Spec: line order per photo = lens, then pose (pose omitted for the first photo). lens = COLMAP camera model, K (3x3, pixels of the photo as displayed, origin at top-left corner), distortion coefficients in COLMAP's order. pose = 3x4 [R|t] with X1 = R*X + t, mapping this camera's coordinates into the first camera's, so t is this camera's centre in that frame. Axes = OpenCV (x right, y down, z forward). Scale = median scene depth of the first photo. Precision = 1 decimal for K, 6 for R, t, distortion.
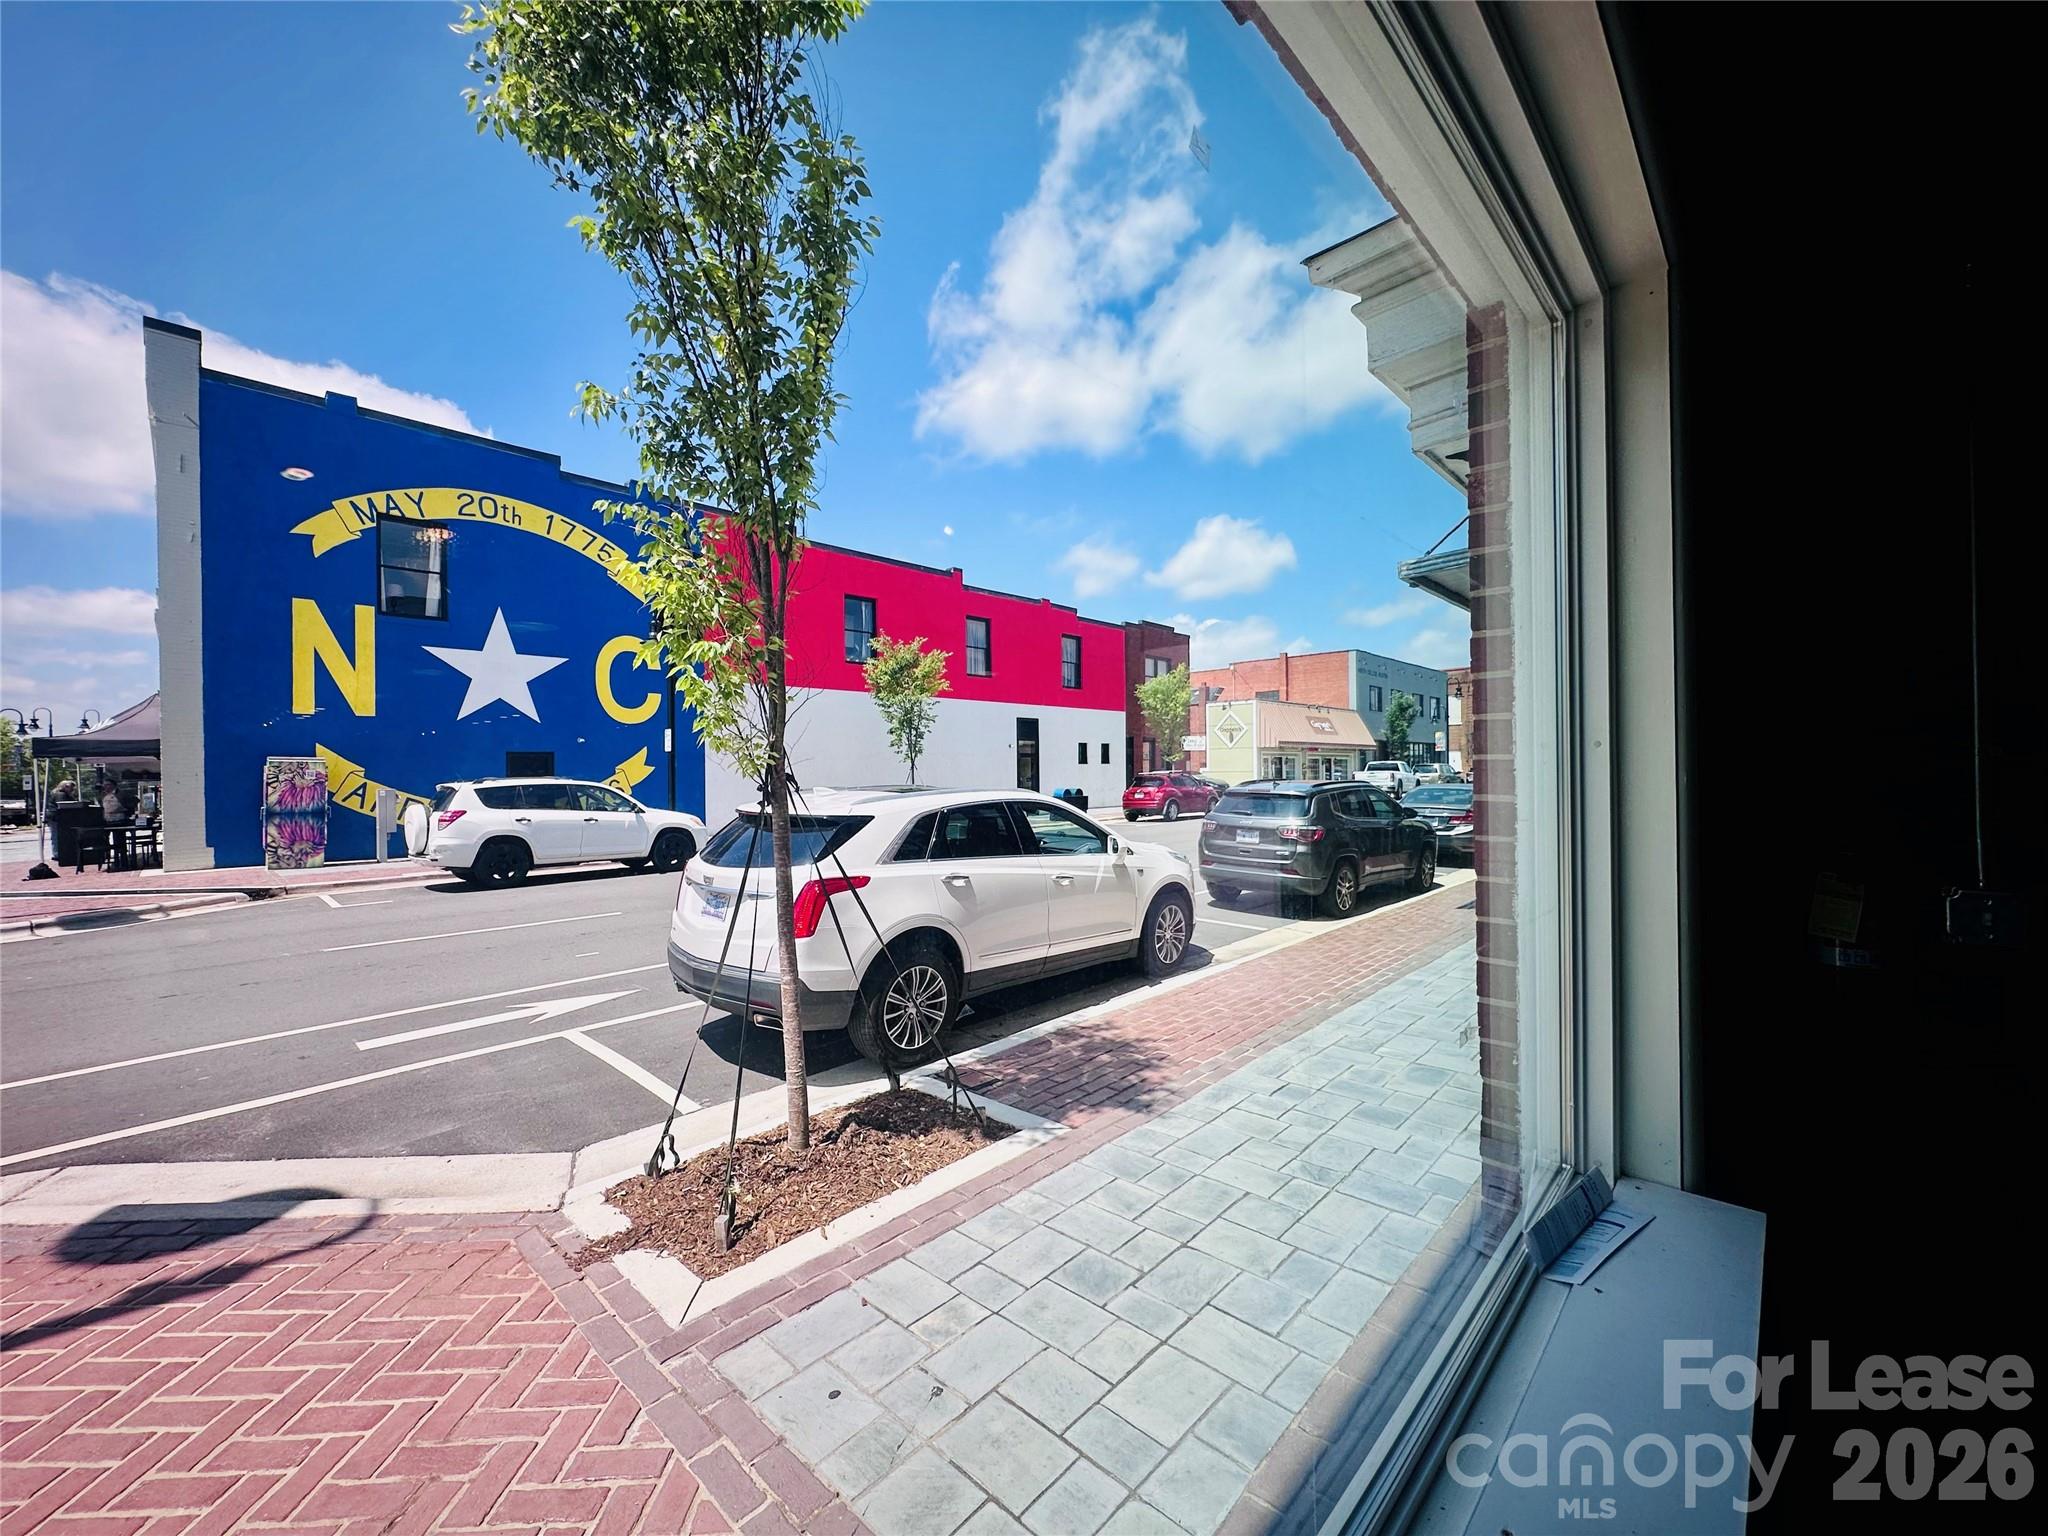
lens RADIAL K [[831.0, 0, 1020.6], [0, 831.0, 766.6], [0, 0, 1]] dist [-0.001509, 0.000891]
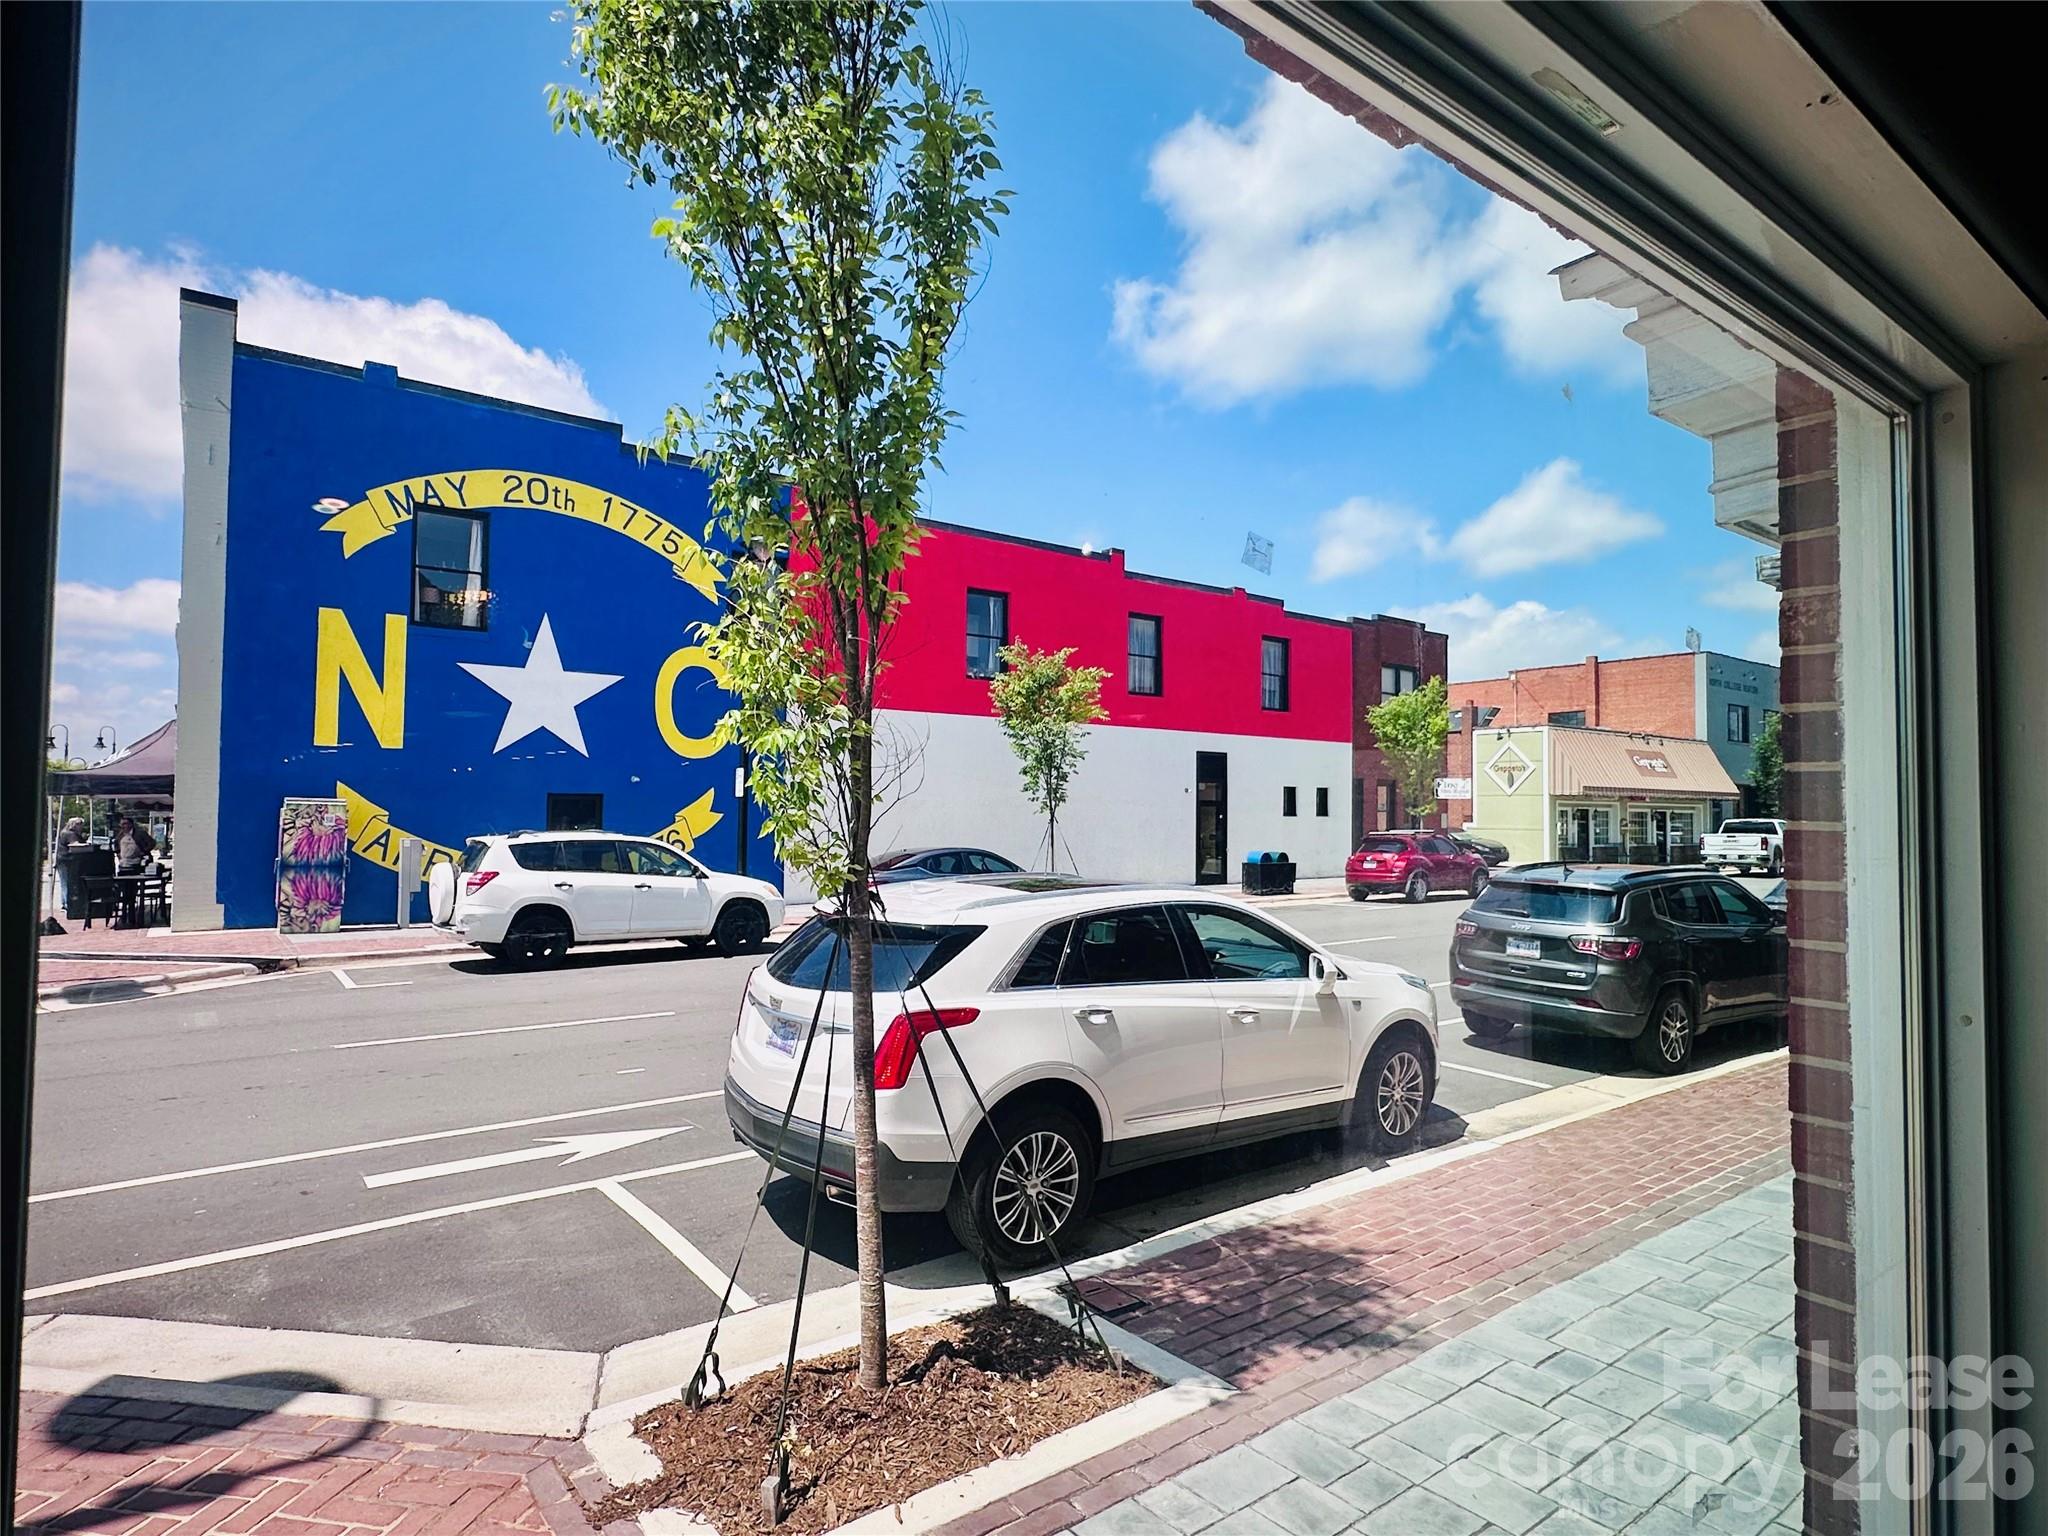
lens RADIAL K [[1135.9, 0, 1016.8], [0, 1135.9, 764.3], [0, 0, 1]] dist [-0.001640, 0.000787]
pose [[0.986358, 0.013501, -0.164058, 0.006244], [-0.019527, 0.999191, -0.035171, -0.017939], [0.163450, 0.037895, 0.985823, -0.006791]]
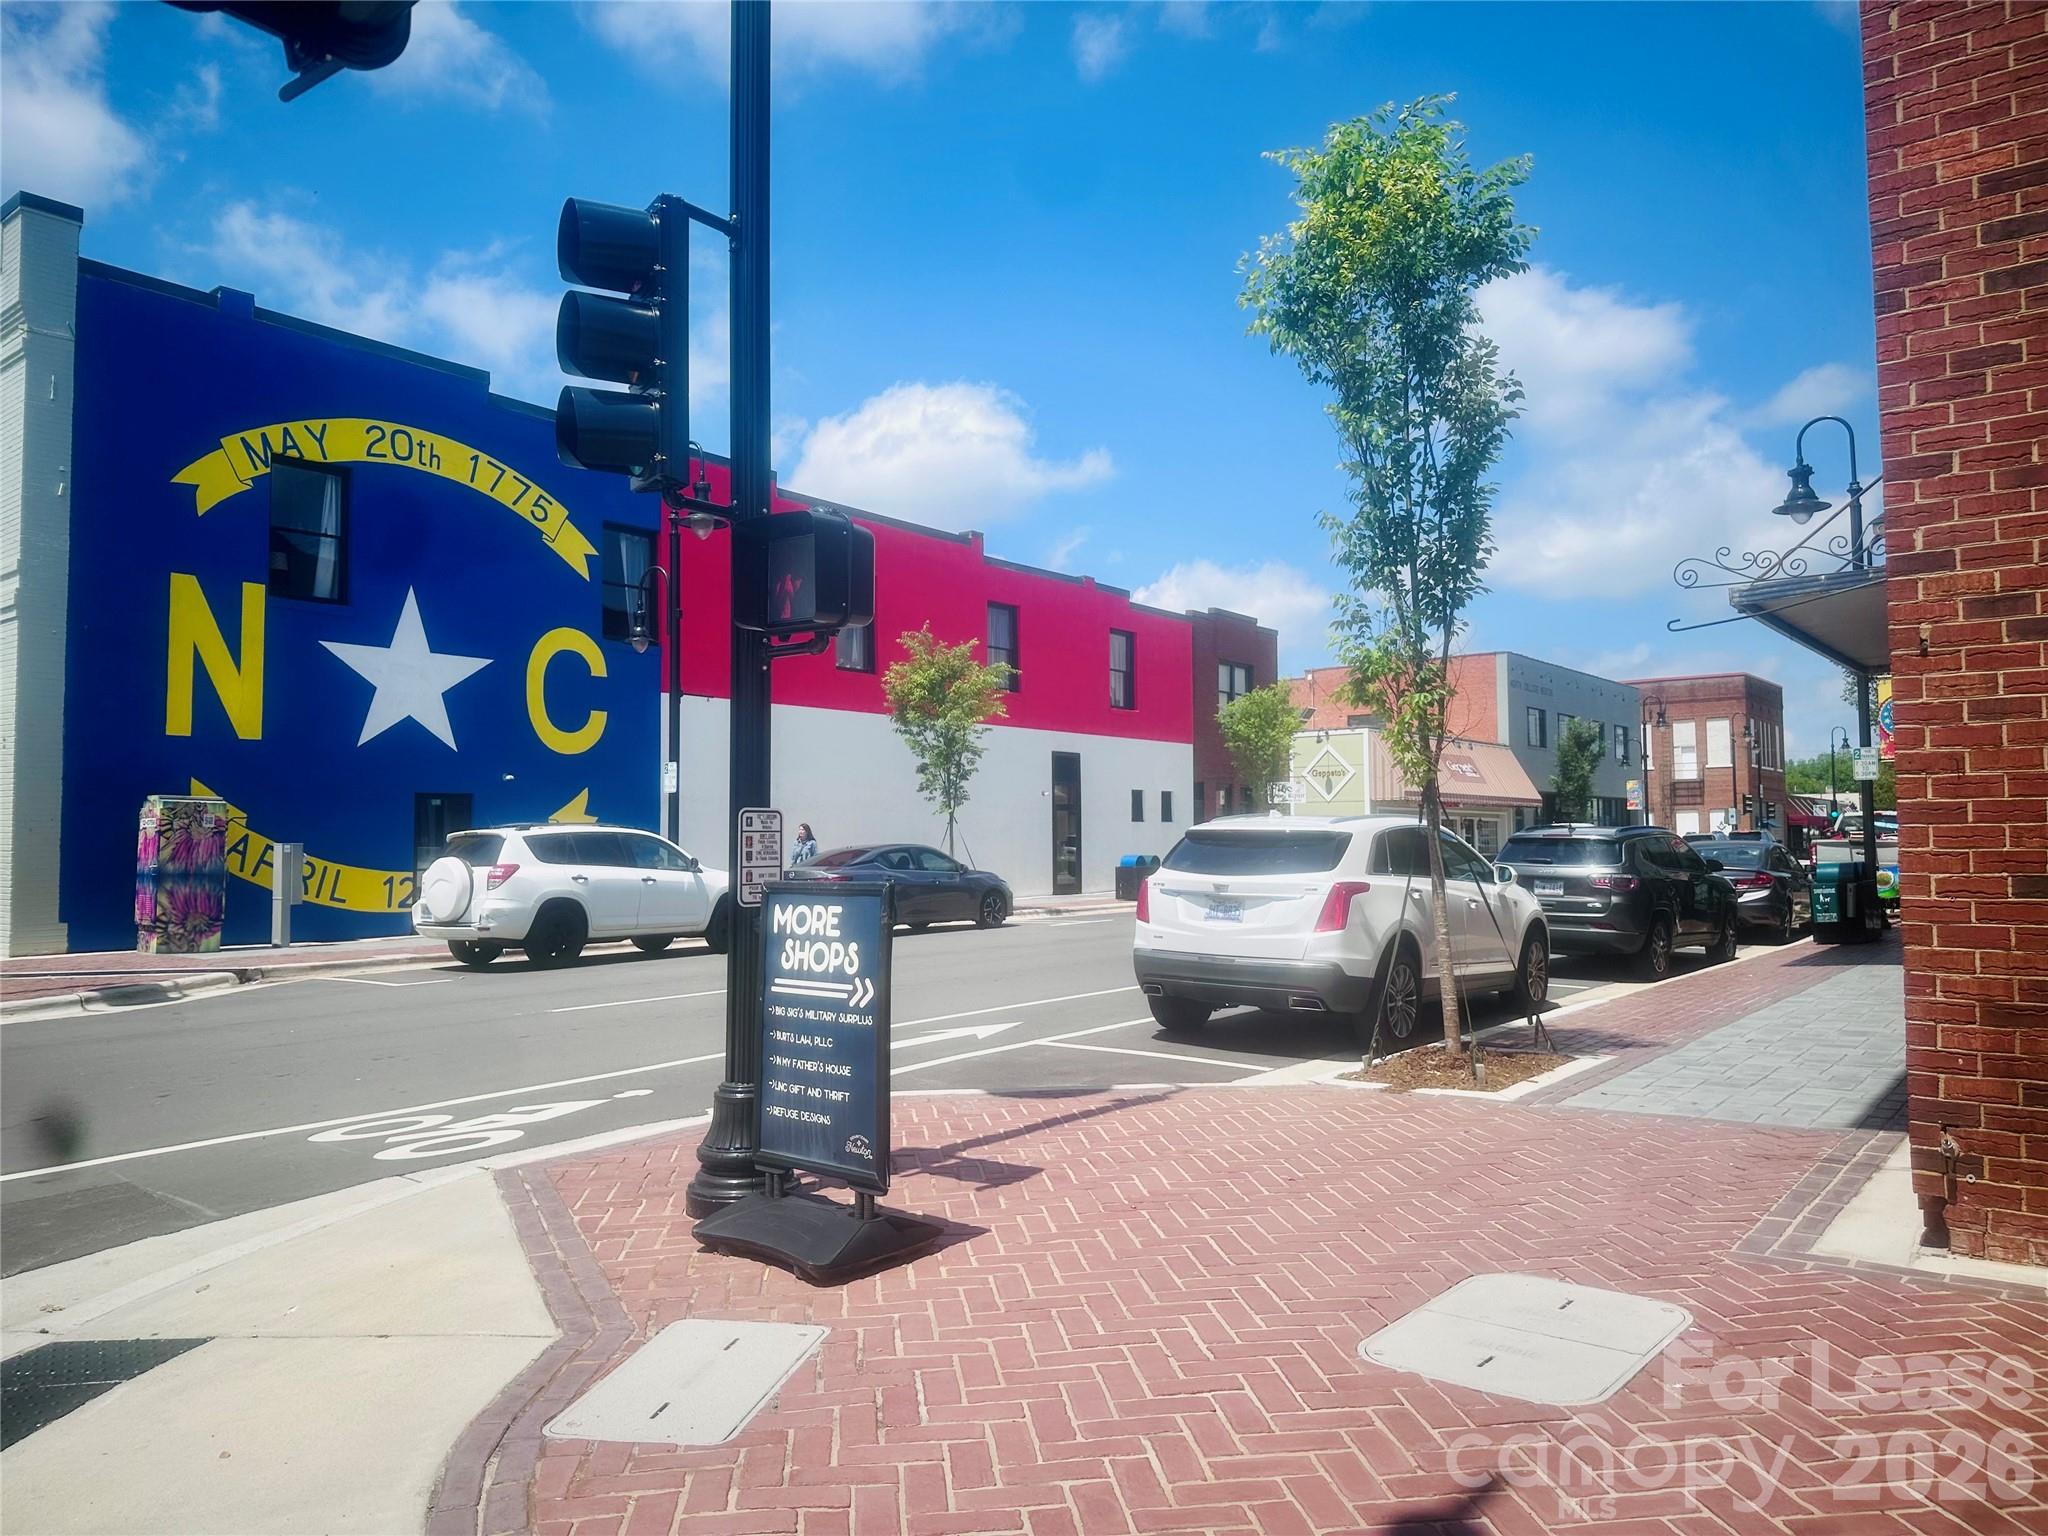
lens RADIAL K [[1454.3, 0, 1026.5], [0, 1454.3, 758.0], [0, 0, 1]] dist [0.140682, -0.264407]
pose [[0.995046, 0.010961, 0.098808, -0.265934], [-0.005612, 0.998511, -0.054257, 0.019560], [-0.099255, 0.053434, 0.993626, -0.318313]]
